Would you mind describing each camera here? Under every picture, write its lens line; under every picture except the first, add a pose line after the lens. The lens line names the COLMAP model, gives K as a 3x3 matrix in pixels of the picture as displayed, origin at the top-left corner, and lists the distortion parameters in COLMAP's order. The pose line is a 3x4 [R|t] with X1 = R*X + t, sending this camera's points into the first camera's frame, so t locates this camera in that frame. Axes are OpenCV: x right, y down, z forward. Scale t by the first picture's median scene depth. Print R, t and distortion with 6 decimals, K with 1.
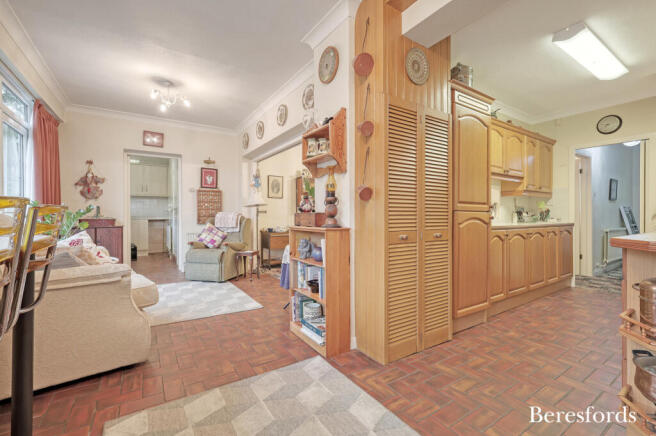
lens RADIAL K [[288.3, 0, 325.7], [0, 288.3, 215.6], [0, 0, 1]] dist [0.001717, -0.000225]
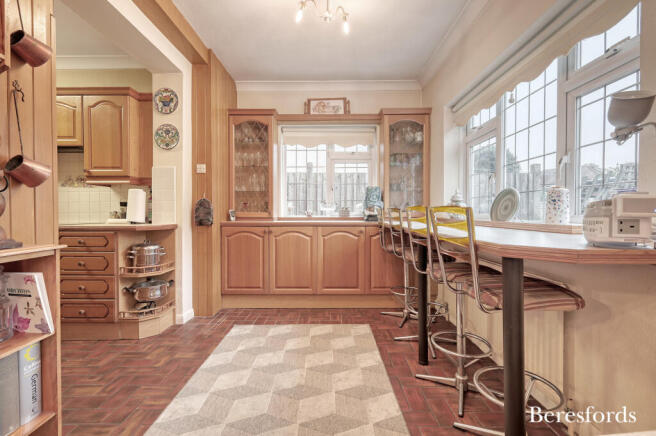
lens RADIAL K [[288.3, 0, 325.7], [0, 288.3, 215.6], [0, 0, 1]] dist [0.001717, -0.000225]
pose [[-0.835752, -0.012478, 0.548966, -0.415885], [0.001942, 0.999668, 0.025679, -0.011384], [-0.549104, 0.022527, -0.835450, 0.792026]]
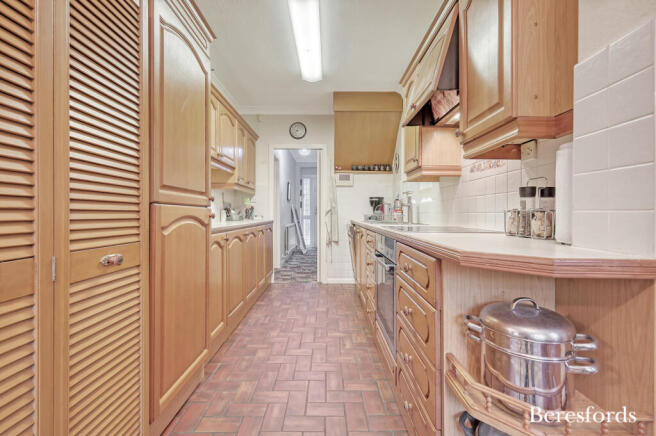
lens RADIAL K [[288.3, 0, 325.7], [0, 288.3, 215.6], [0, 0, 1]] dist [0.001717, -0.000225]
pose [[0.556542, -0.005624, 0.830801, 0.160854], [-0.001155, 0.999971, 0.007543, 0.001454], [-0.830819, -0.005158, 0.556519, 0.385903]]
